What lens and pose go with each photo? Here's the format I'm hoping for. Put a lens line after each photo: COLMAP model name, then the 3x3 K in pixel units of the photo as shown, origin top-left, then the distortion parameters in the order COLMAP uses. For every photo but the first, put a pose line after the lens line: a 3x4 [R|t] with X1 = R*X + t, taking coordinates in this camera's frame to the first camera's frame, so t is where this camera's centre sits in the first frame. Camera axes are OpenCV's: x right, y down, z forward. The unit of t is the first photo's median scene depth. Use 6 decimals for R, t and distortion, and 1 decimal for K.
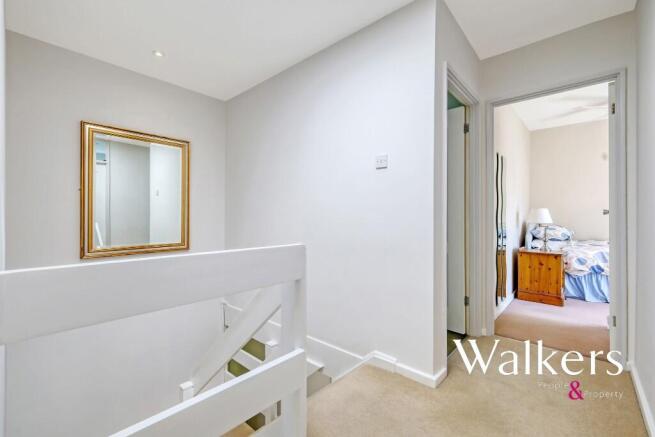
lens RADIAL K [[287.4, 0, 329.1], [0, 287.4, 215.4], [0, 0, 1]] dist [0.000409, -0.000062]
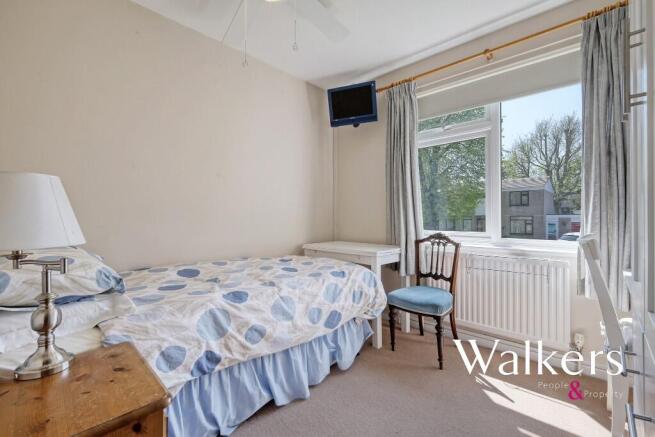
lens RADIAL K [[287.4, 0, 329.1], [0, 287.4, 215.4], [0, 0, 1]] dist [0.000409, -0.000062]
pose [[0.024467, -0.000492, 0.999701, 0.570545], [0.001125, 0.999999, 0.000465, 0.005296], [-0.999700, 0.001114, 0.024467, 0.821724]]
